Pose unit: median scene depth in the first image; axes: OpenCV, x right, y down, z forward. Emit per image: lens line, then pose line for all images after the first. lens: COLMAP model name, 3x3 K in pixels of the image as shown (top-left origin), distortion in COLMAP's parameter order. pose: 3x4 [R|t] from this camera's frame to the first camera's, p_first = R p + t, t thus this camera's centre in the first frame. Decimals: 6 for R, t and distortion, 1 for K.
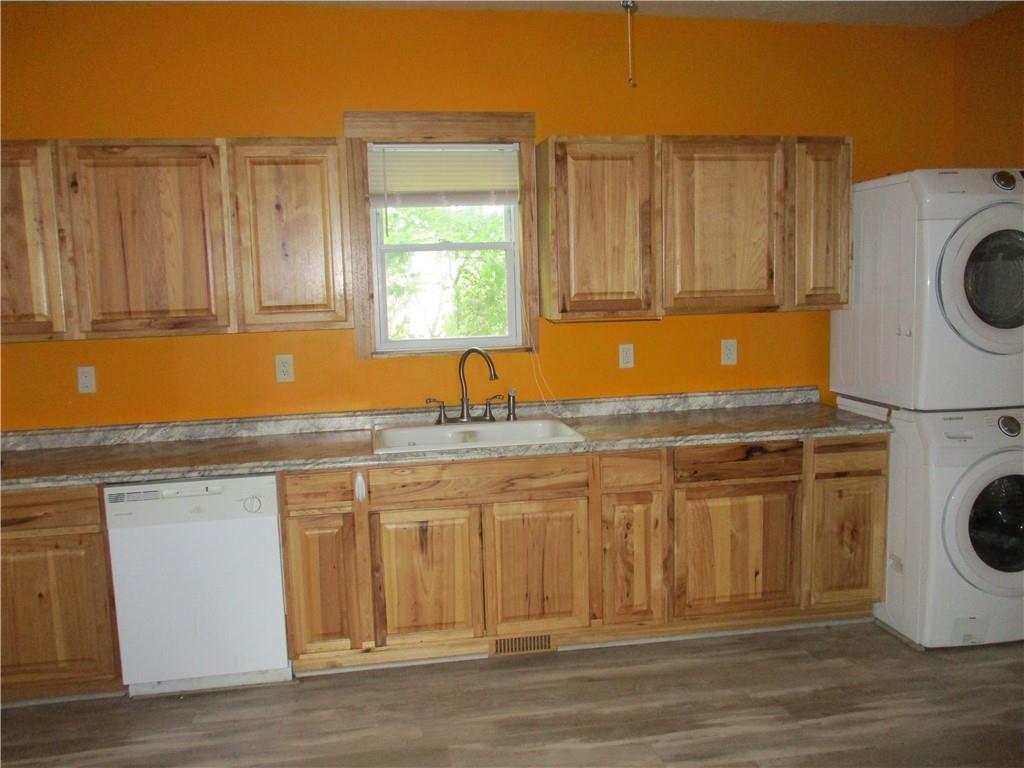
lens RADIAL K [[852.3, 0, 505.5], [0, 852.3, 384.0], [0, 0, 1]] dist [-0.024946, 0.001174]
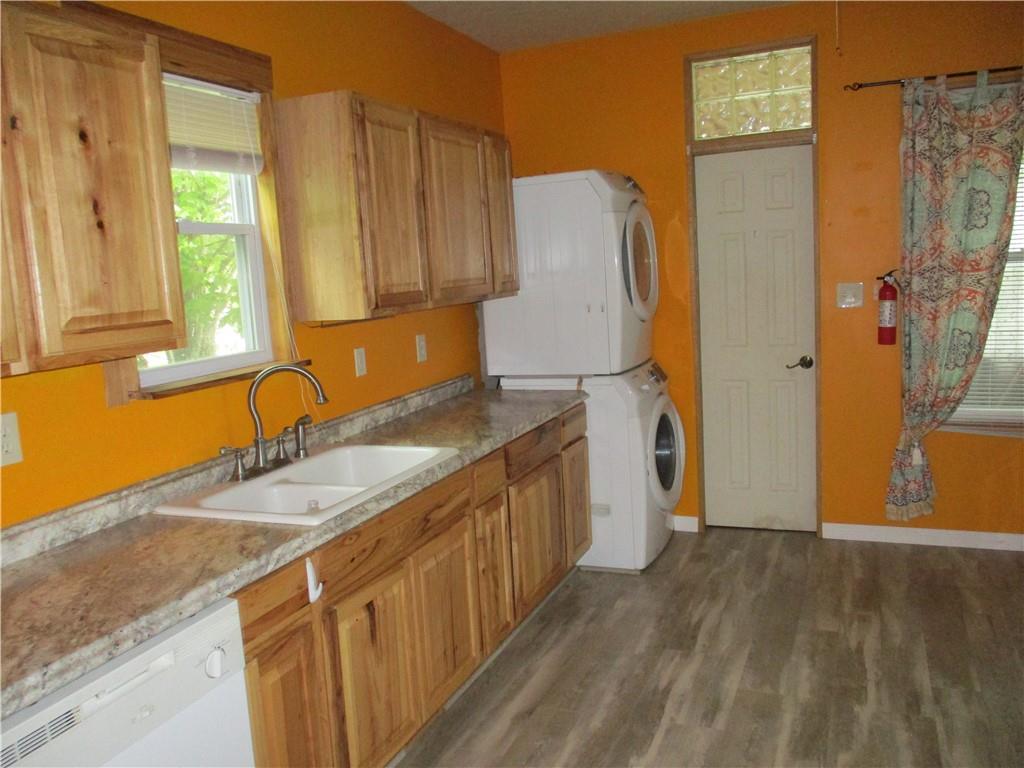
lens RADIAL K [[852.3, 0, 511.8], [0, 852.3, 378.3], [0, 0, 1]] dist [-0.024946, 0.001174]
pose [[0.536373, -0.117431, 0.835771, -0.574543], [0.149022, 0.987891, 0.043167, -0.035156], [-0.830720, 0.101395, 0.547378, 0.466645]]
